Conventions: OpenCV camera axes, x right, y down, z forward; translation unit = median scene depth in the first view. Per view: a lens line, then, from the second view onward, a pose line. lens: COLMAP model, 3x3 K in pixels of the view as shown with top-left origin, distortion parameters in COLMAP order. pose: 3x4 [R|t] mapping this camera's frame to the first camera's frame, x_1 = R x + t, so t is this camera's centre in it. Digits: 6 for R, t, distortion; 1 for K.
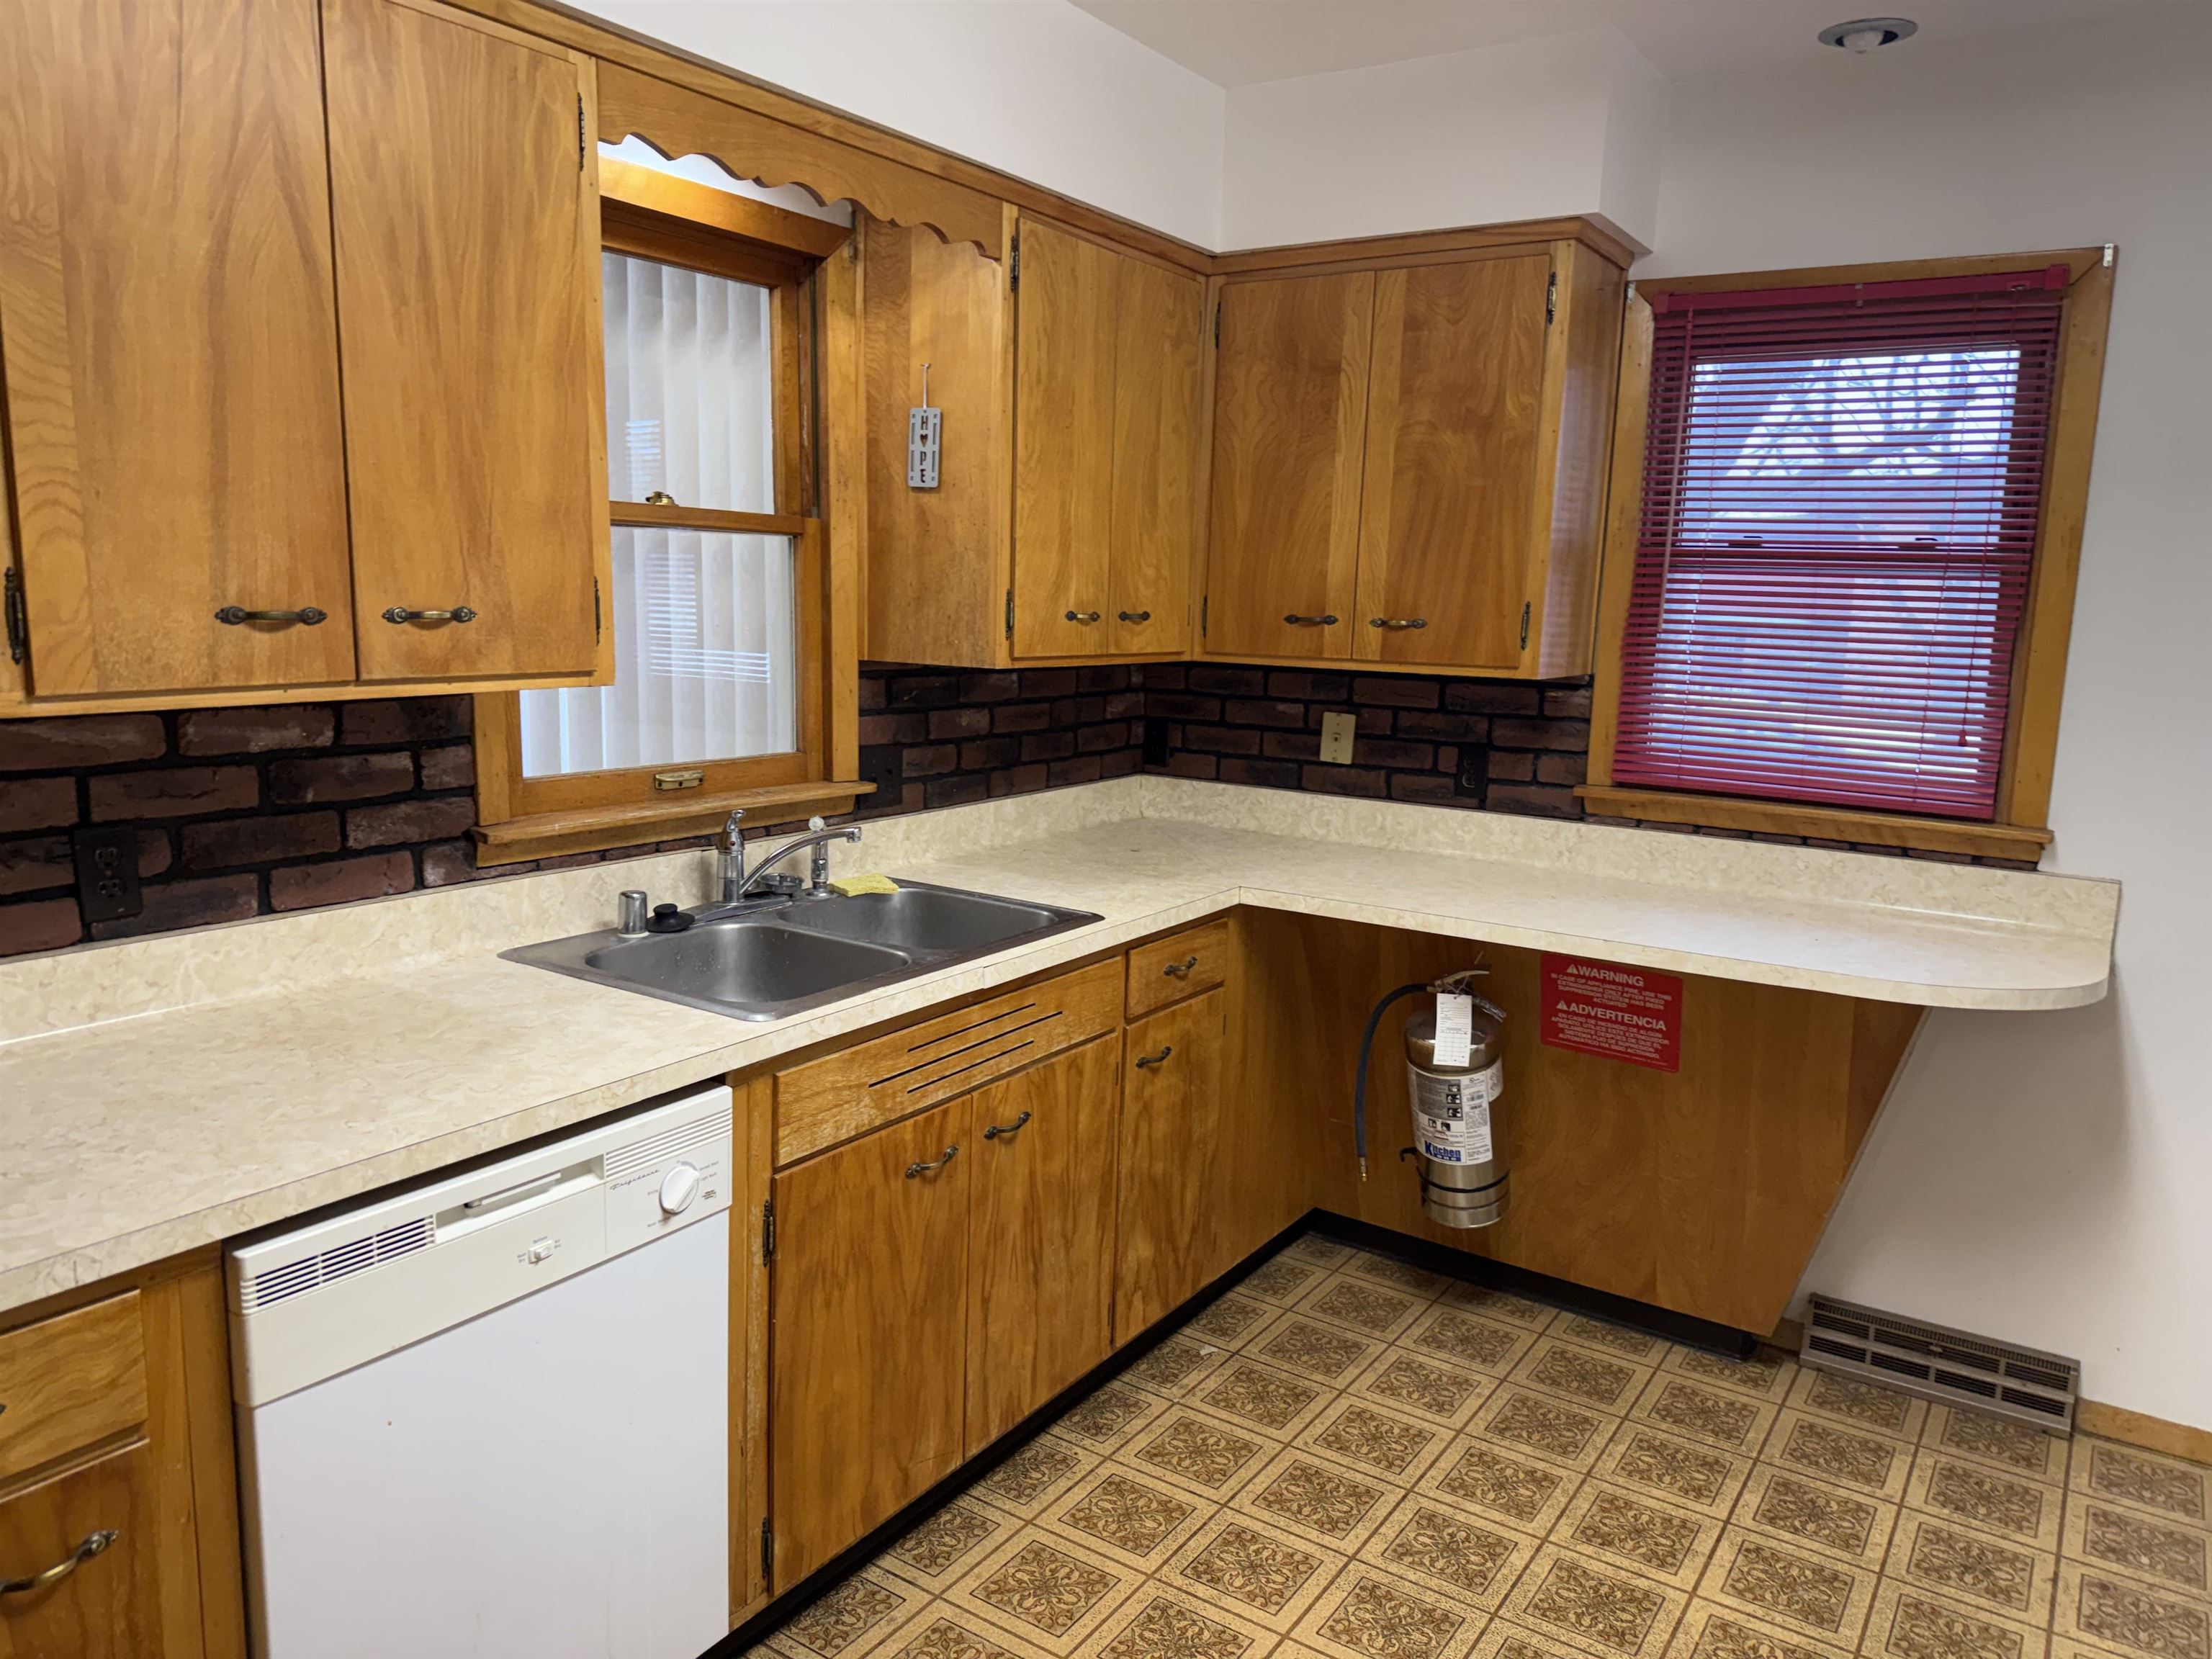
lens RADIAL K [[1553.9, 0, 1108.3], [0, 1553.9, 834.9], [0, 0, 1]] dist [0.078224, -0.064997]
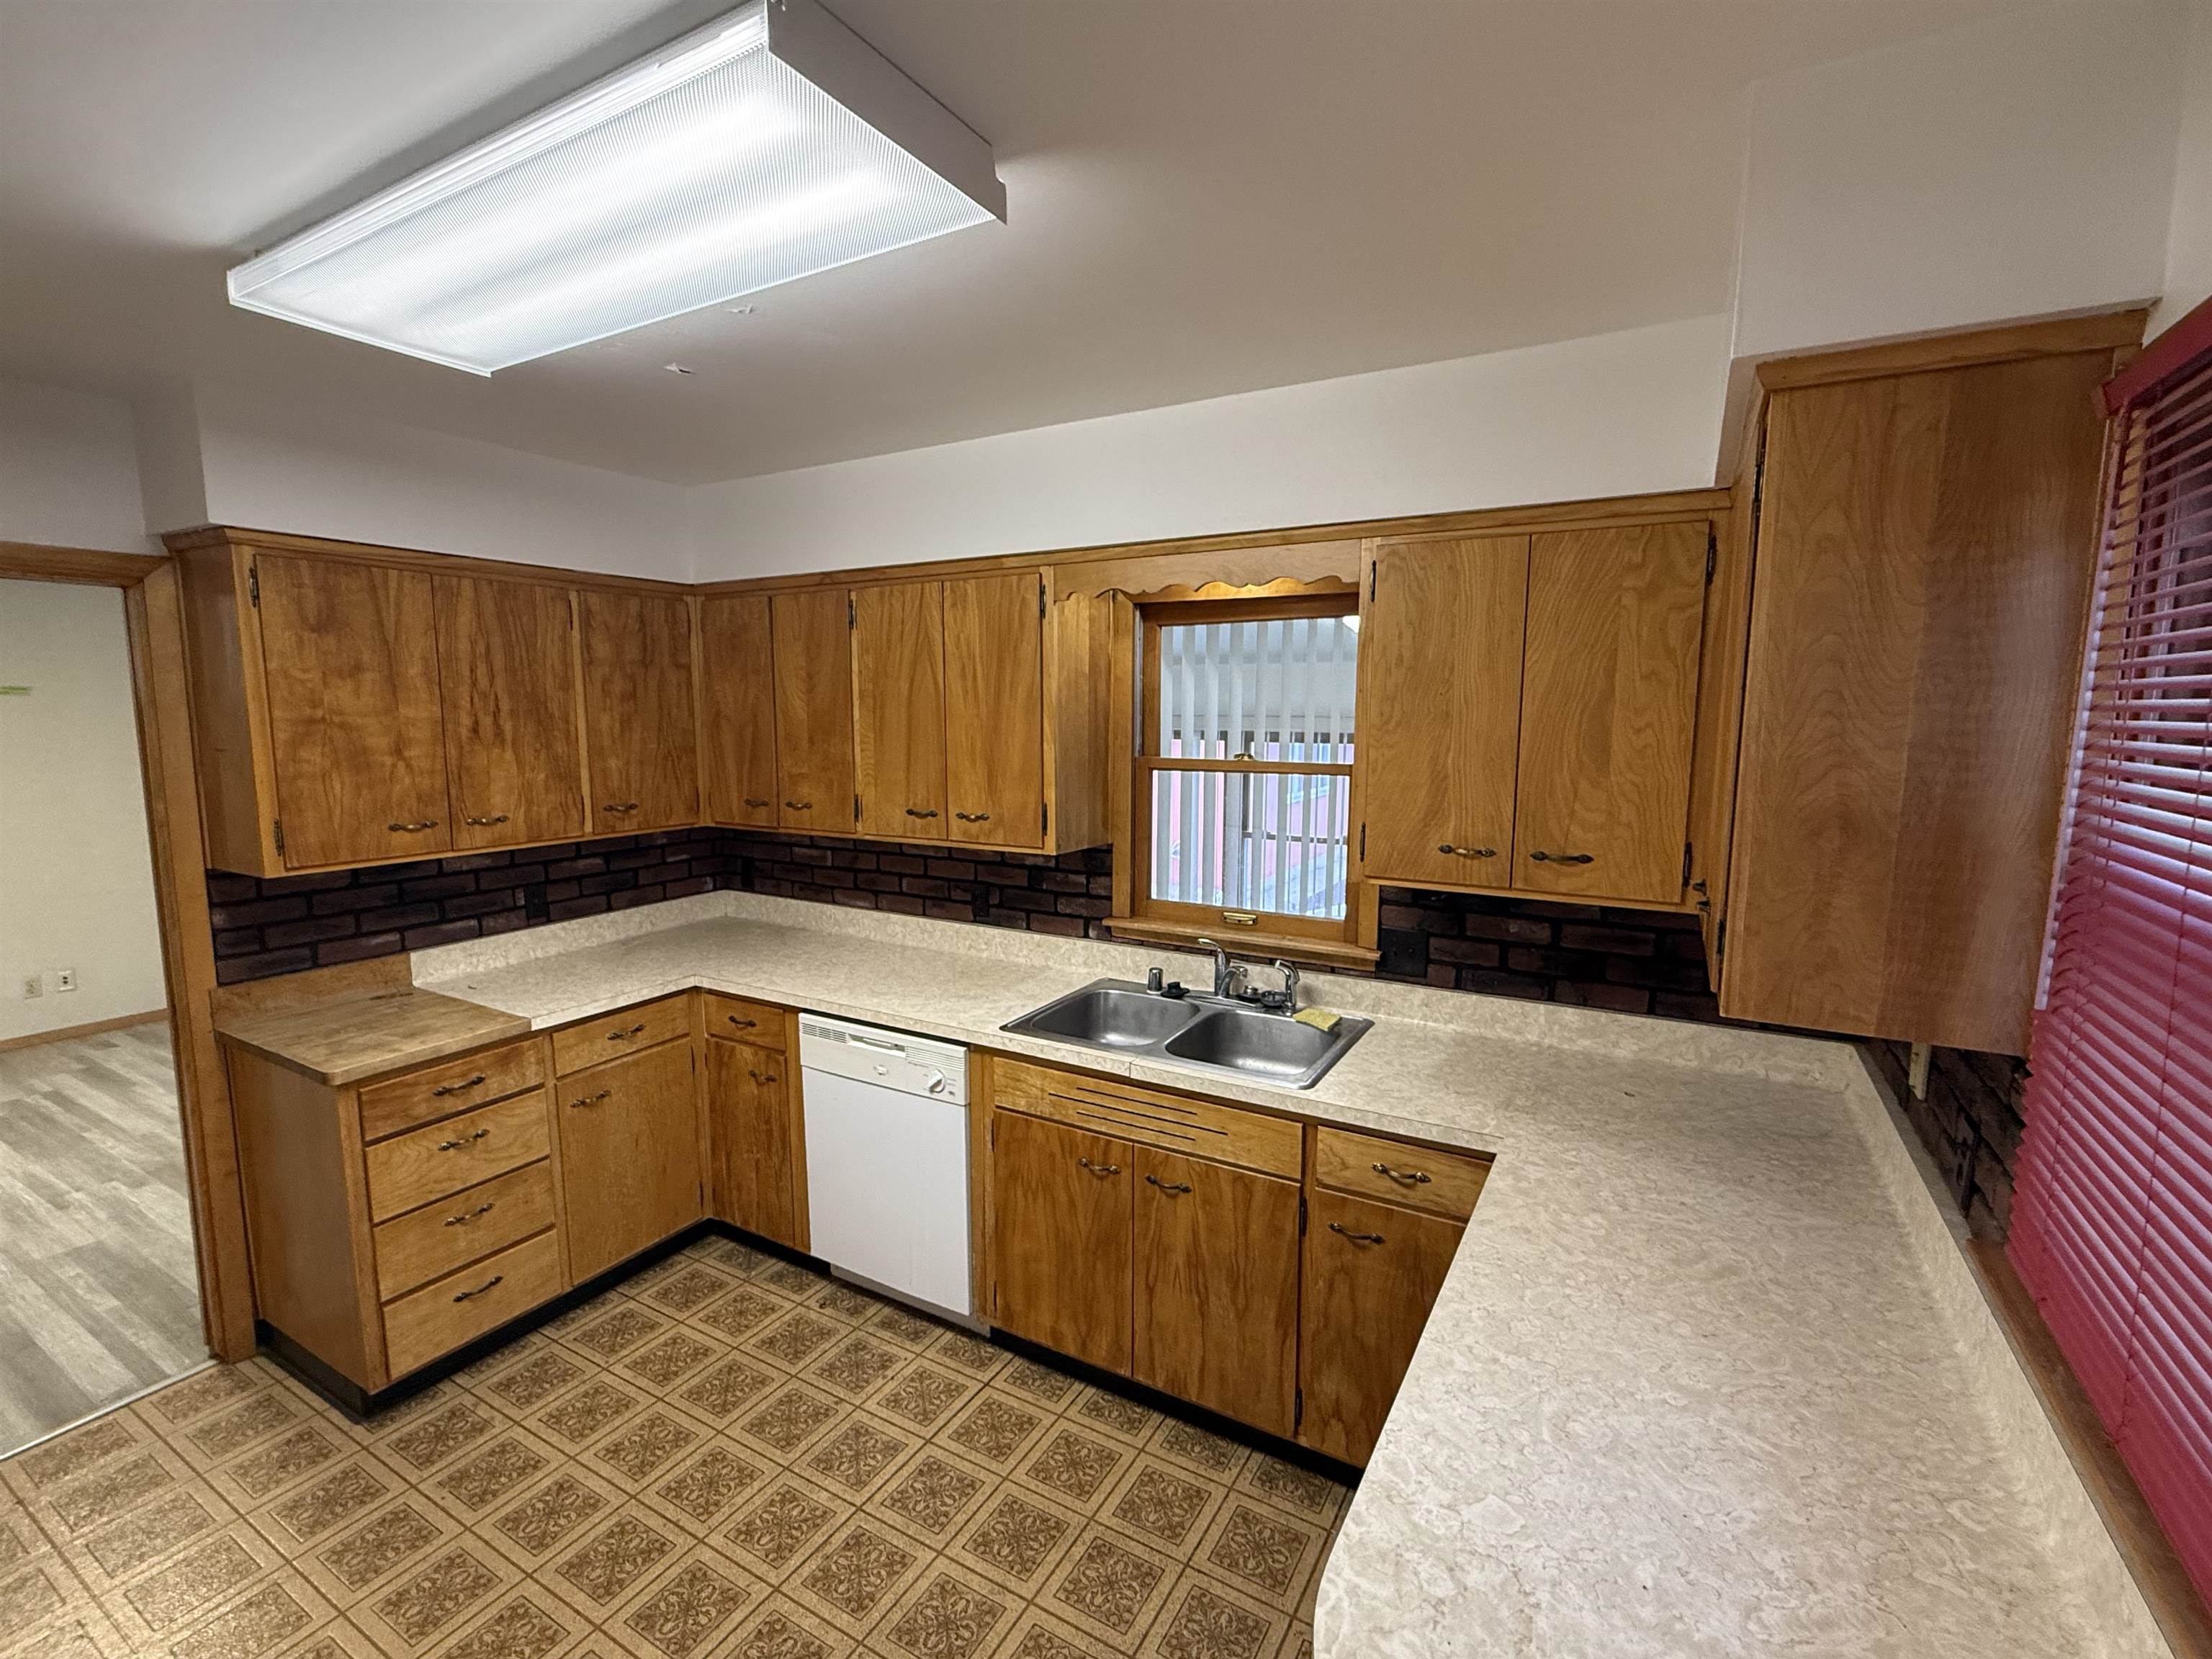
lens RADIAL K [[982.7, 0, 1115.6], [0, 982.7, 832.9], [0, 0, 1]] dist [-0.002757, -0.000150]
pose [[0.060062, 0.091921, -0.993953, 0.890643], [-0.162420, 0.983381, 0.081129, -0.222406], [0.984892, 0.156565, 0.073994, 0.902214]]
